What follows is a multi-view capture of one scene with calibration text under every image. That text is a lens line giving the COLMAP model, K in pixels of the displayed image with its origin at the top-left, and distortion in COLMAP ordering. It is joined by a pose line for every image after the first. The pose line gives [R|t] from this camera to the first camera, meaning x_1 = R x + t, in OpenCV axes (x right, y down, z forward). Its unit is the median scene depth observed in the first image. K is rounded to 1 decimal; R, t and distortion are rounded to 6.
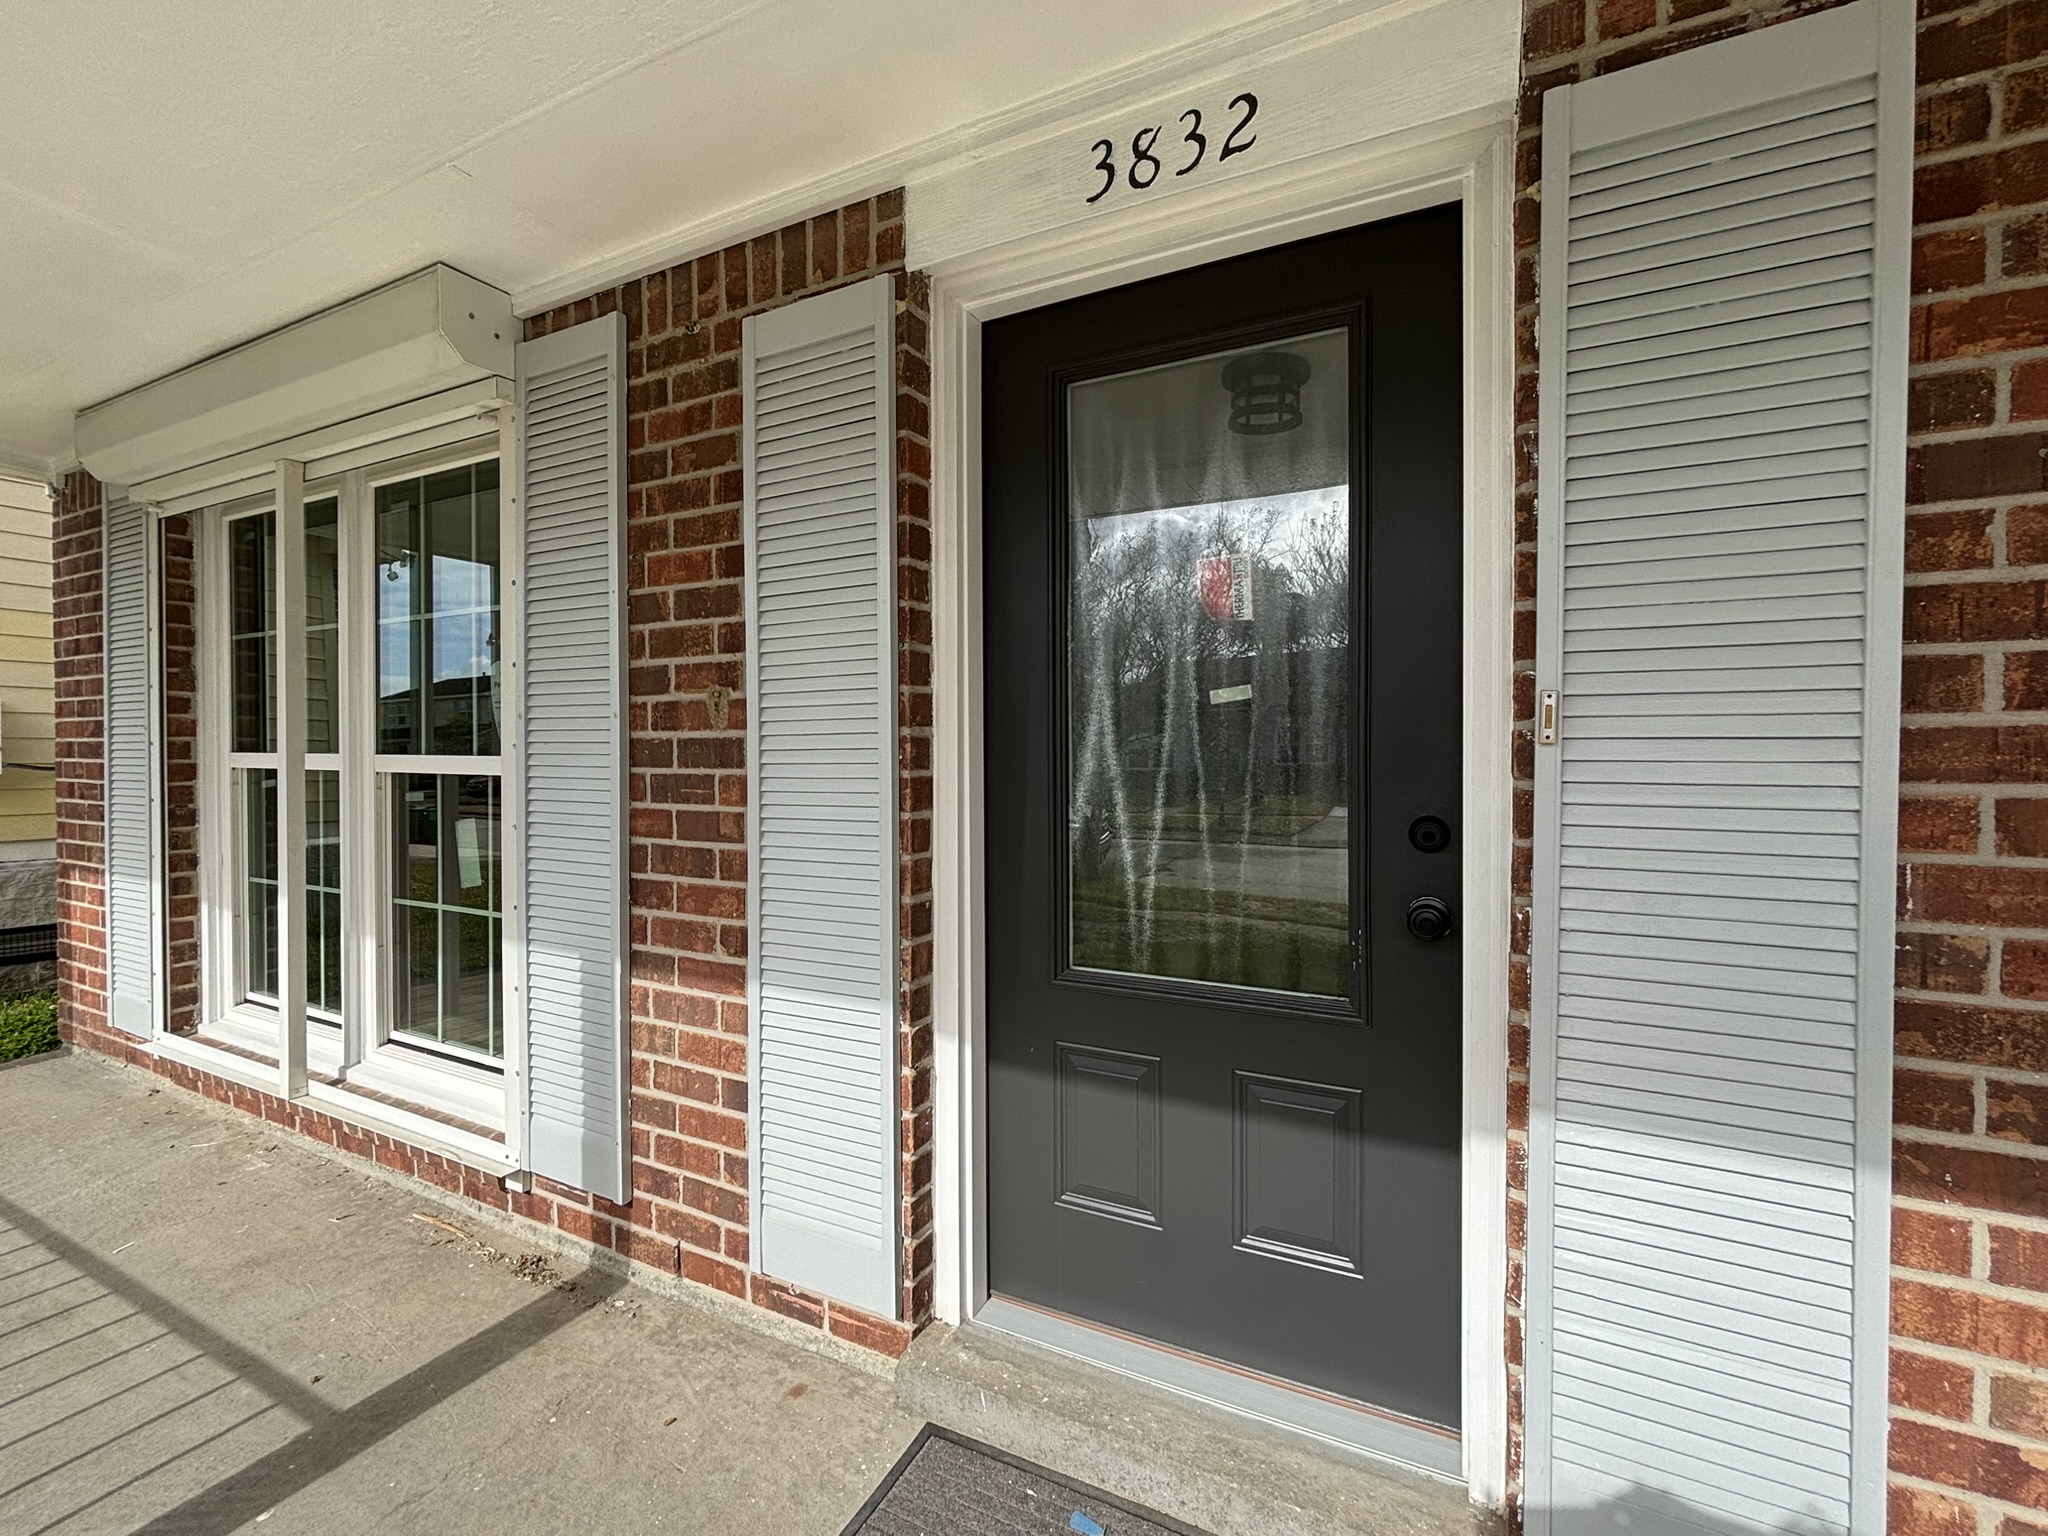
lens RADIAL K [[885.0, 0, 1021.9], [0, 885.0, 774.2], [0, 0, 1]] dist [0.000807, 0.000204]
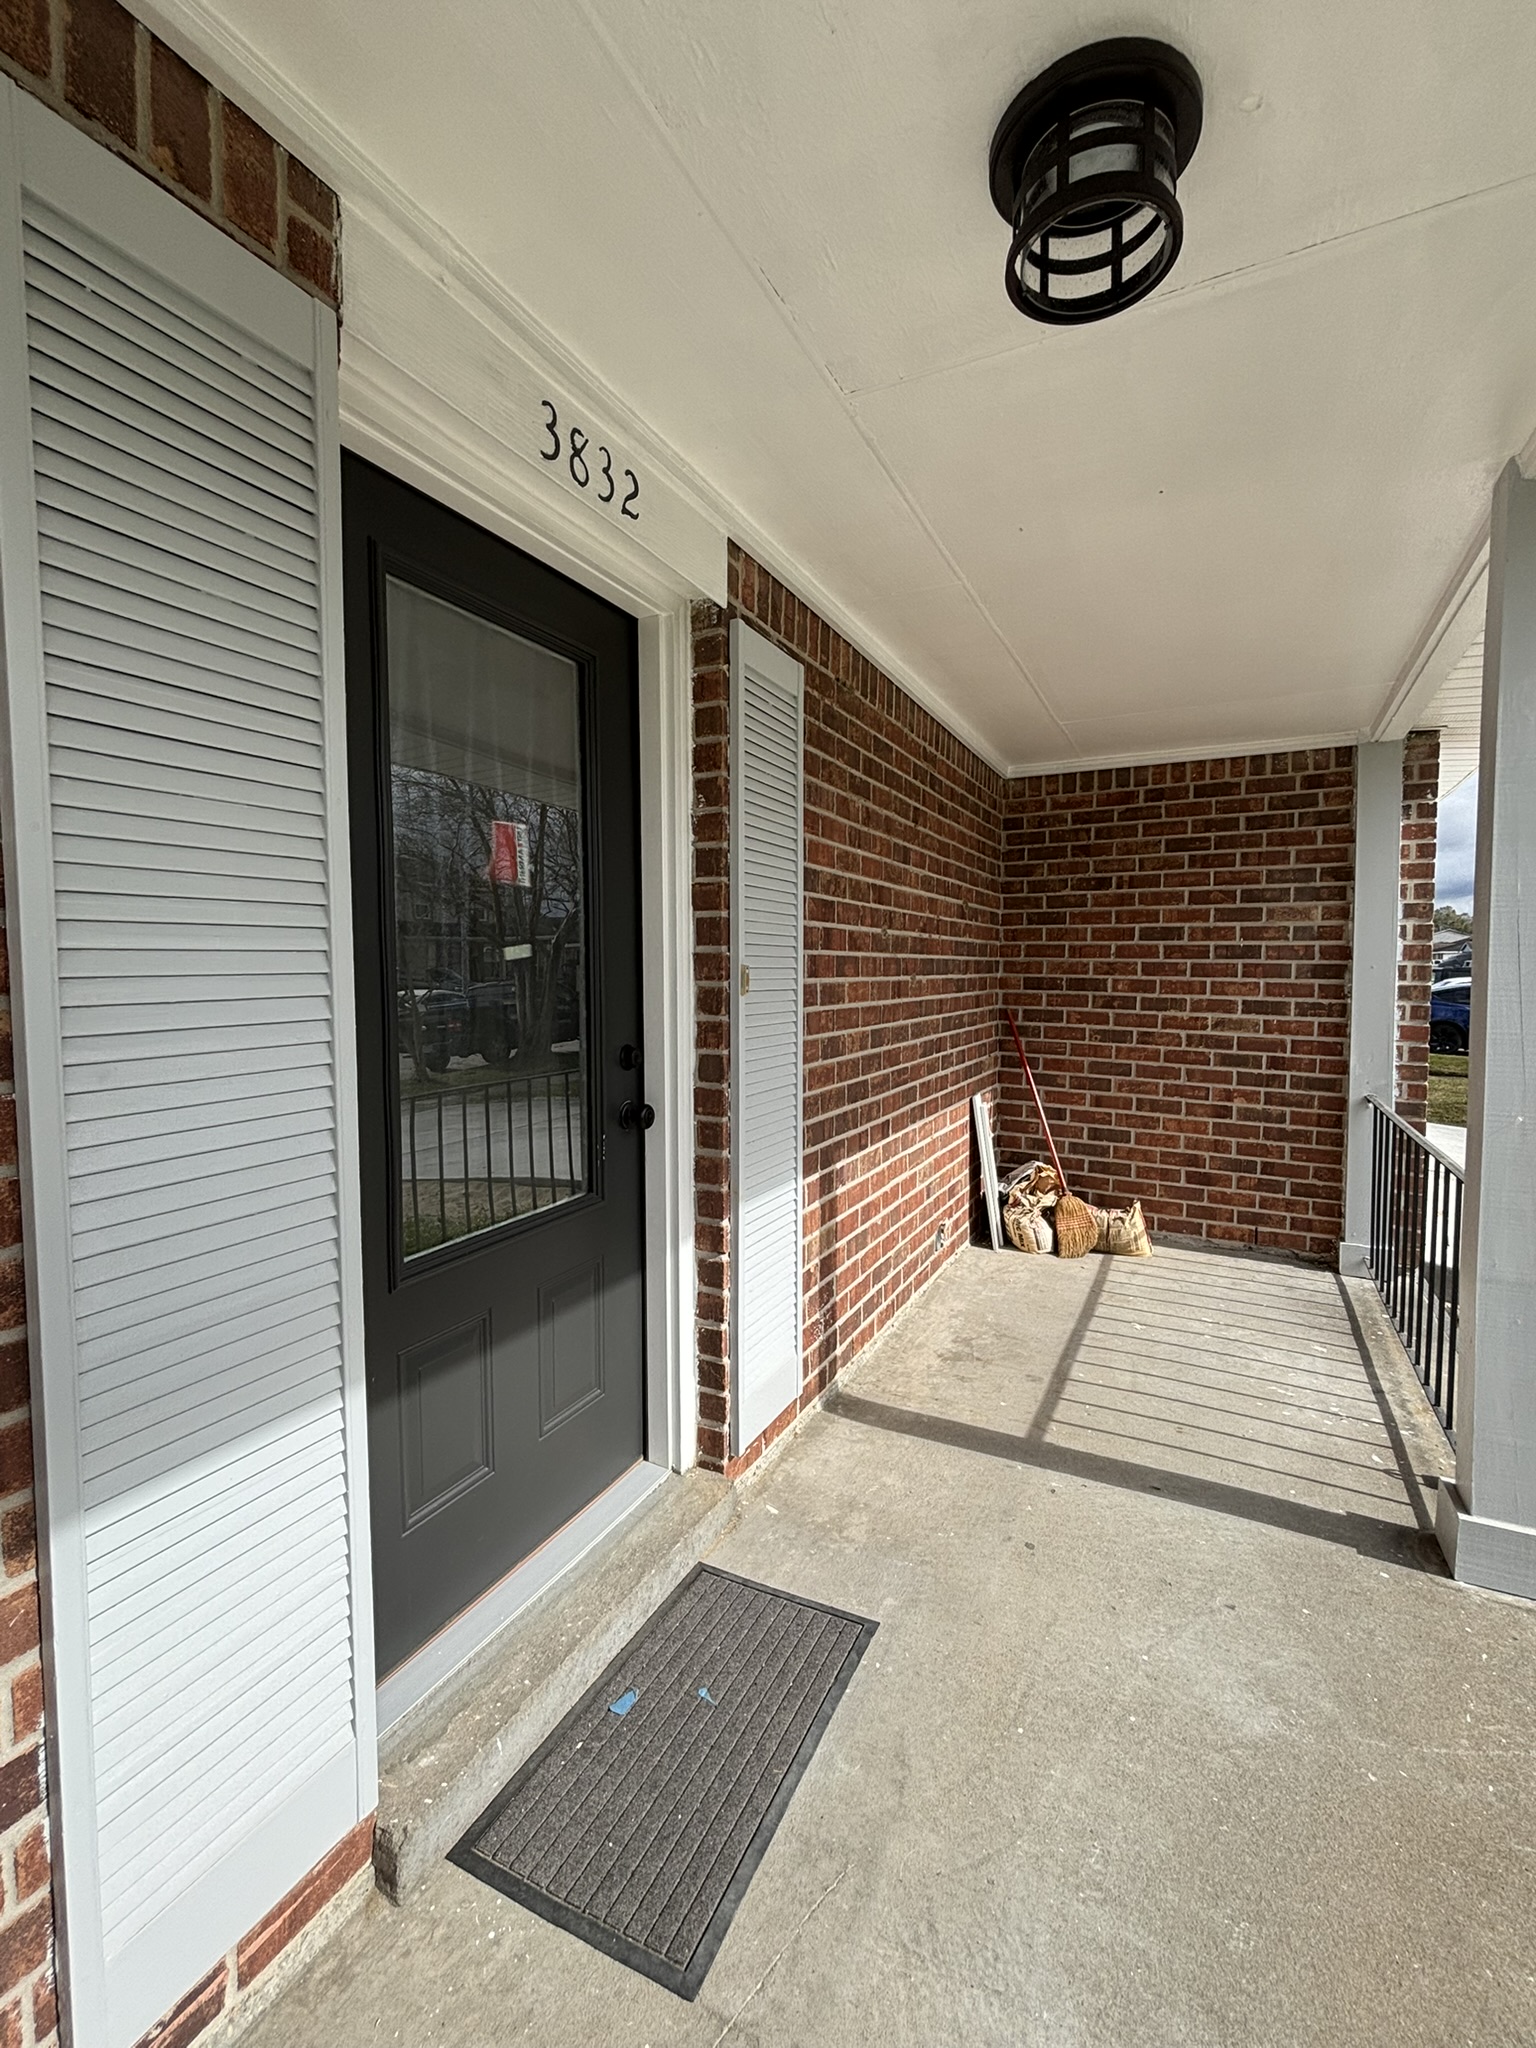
lens RADIAL K [[885.0, 0, 766.6], [0, 885.0, 1012.0], [0, 0, 1]] dist [0.000807, 0.000204]
pose [[0.012289, -0.055221, 0.998399, -0.959500], [0.014901, 0.998373, 0.055036, -0.081259], [-0.999813, 0.014201, 0.013091, 0.765198]]
